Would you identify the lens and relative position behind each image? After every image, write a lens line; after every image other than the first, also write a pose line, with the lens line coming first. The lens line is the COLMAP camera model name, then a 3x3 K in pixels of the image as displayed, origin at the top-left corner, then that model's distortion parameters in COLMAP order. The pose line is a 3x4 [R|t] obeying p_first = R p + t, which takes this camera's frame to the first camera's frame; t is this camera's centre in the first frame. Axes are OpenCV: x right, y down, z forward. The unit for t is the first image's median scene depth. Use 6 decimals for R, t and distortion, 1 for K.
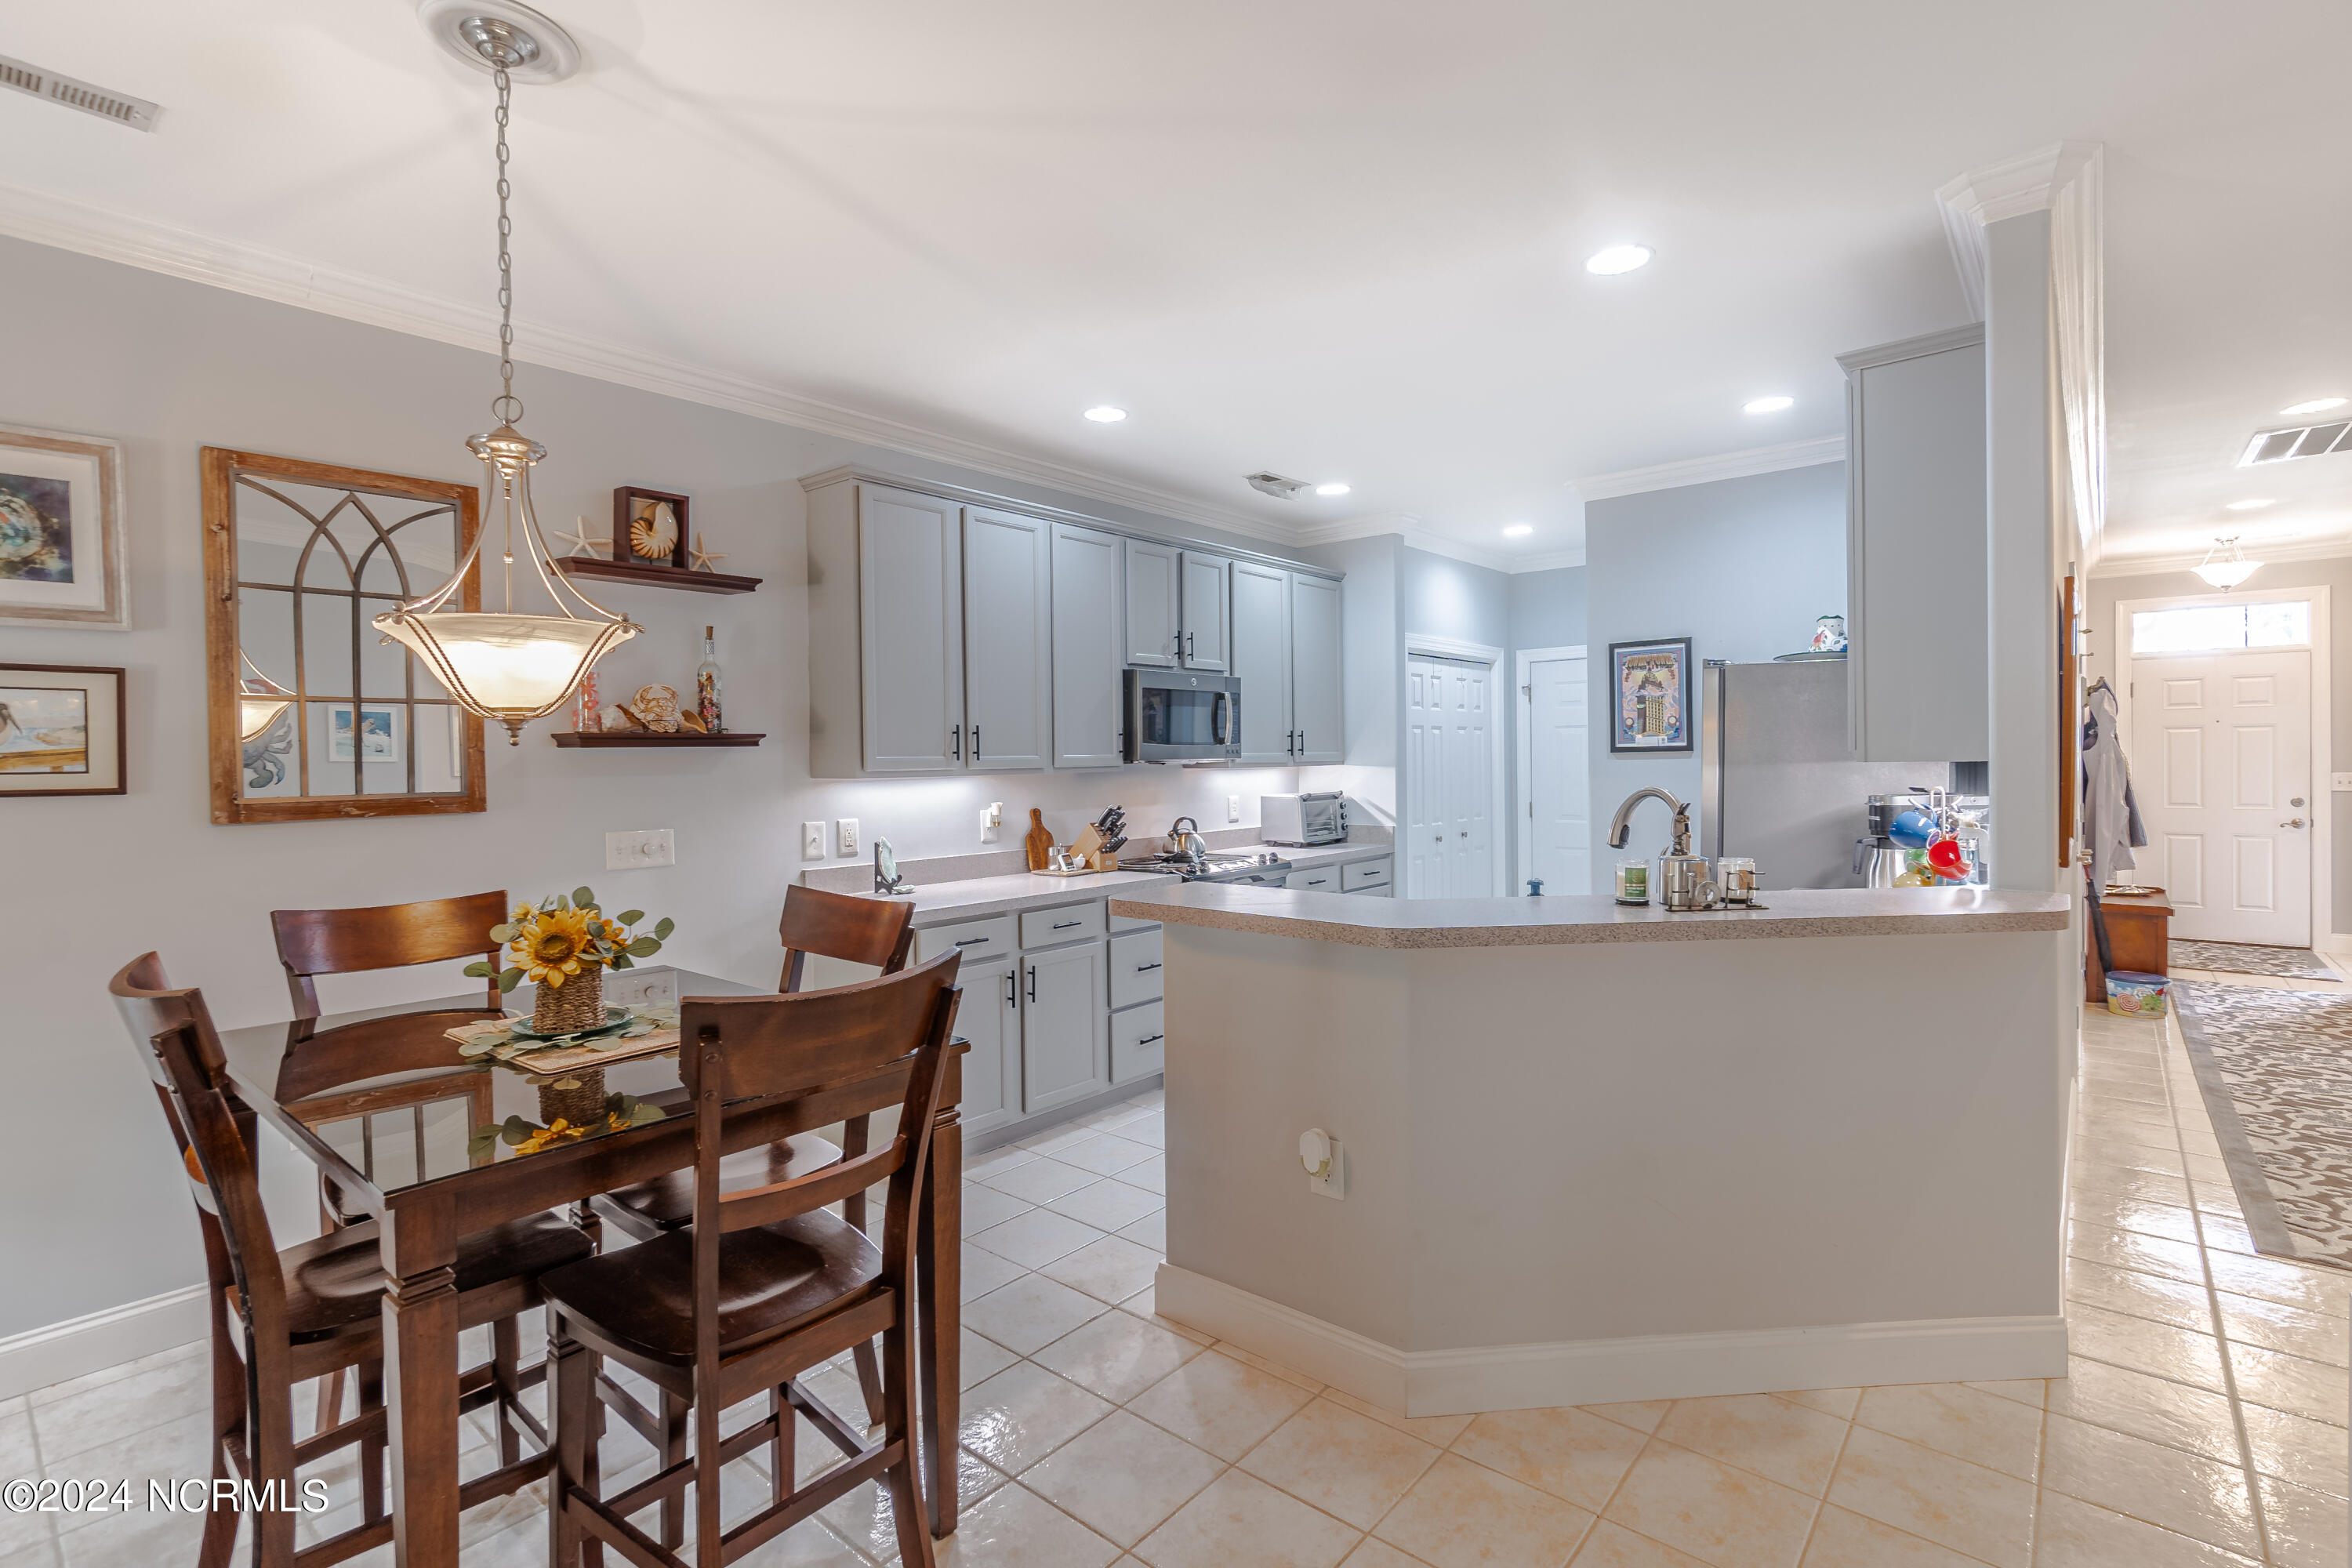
lens RADIAL K [[1092.9, 0, 1176.0], [0, 1092.9, 784.0], [0, 0, 1]] dist [-0.003233, -0.000443]
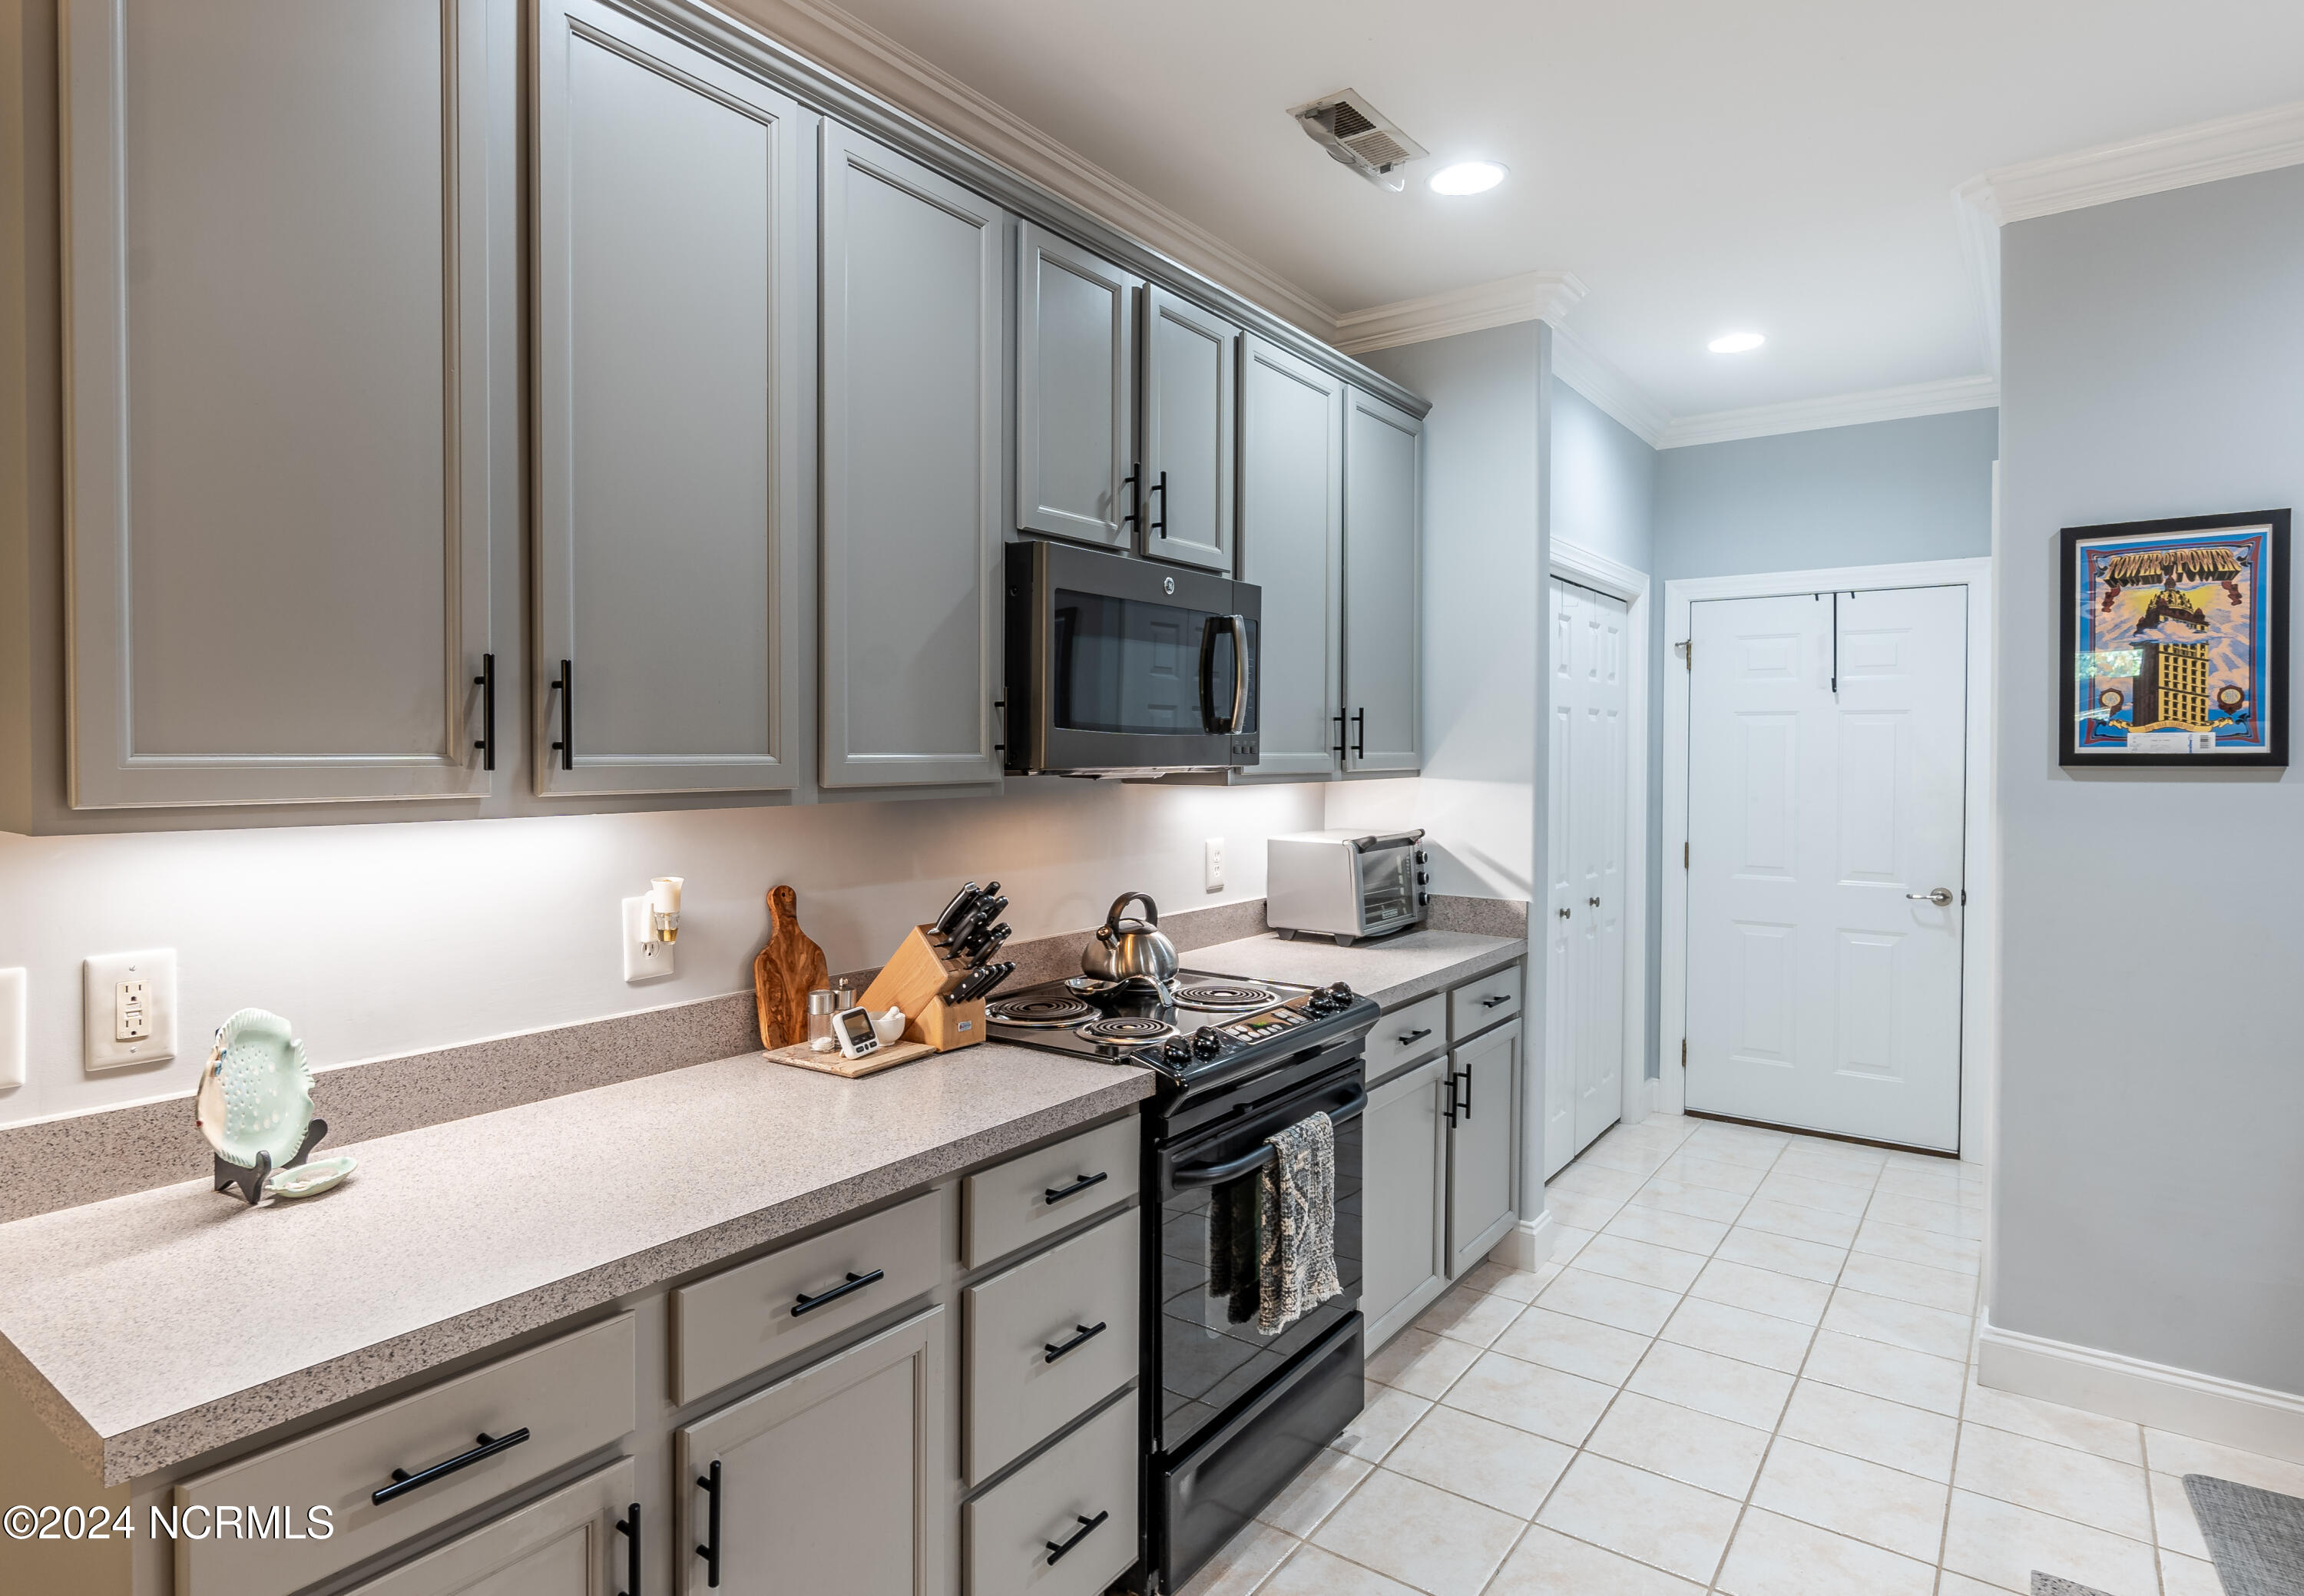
lens RADIAL K [[1263.4, 0, 1104.6], [0, 1263.4, 777.4], [0, 0, 1]] dist [-0.001560, 0.000212]
pose [[0.998142, 0.014938, 0.059070, -0.035955], [-0.014821, 0.999887, -0.002422, -0.016576], [-0.059099, 0.001543, 0.998251, 0.495255]]
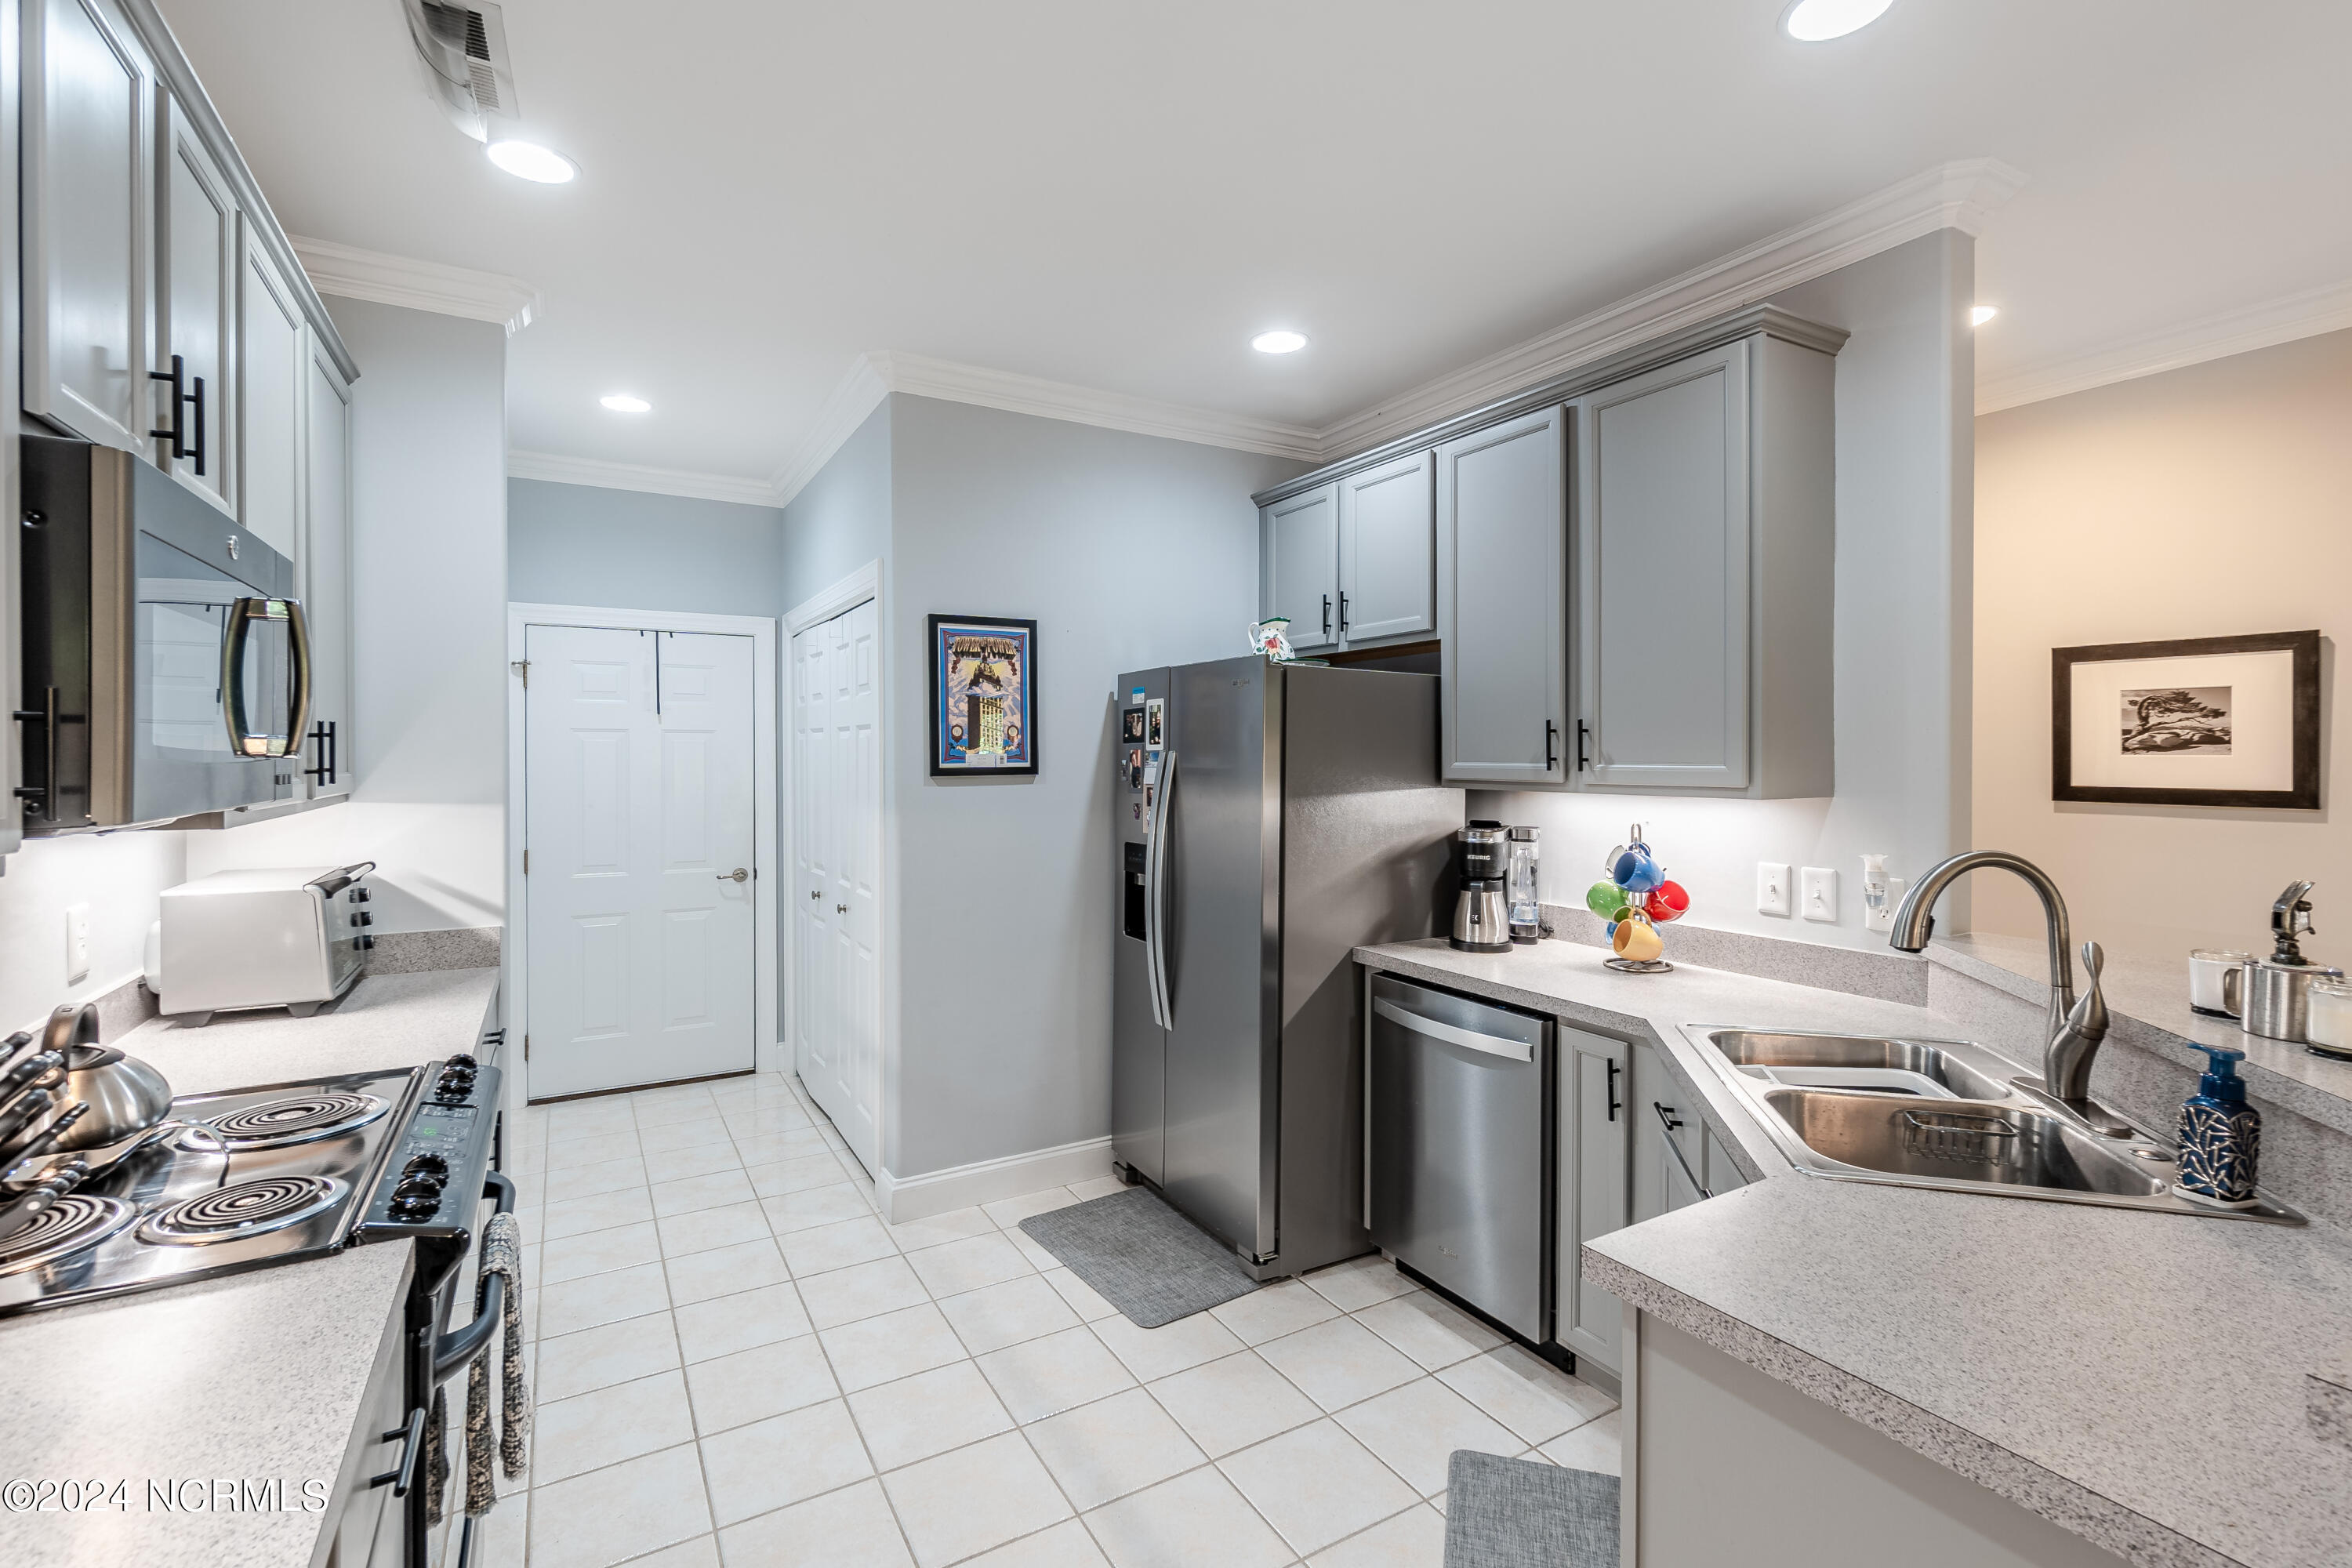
lens RADIAL K [[1048.9, 0, 1172.5], [0, 1048.9, 763.3], [0, 0, 1]] dist [-0.001753, -0.000308]
pose [[0.333926, 0.005286, 0.942584, -0.161626], [0.017944, 0.999767, -0.011964, -0.026429], [-0.942428, 0.020909, 0.333754, 0.648655]]
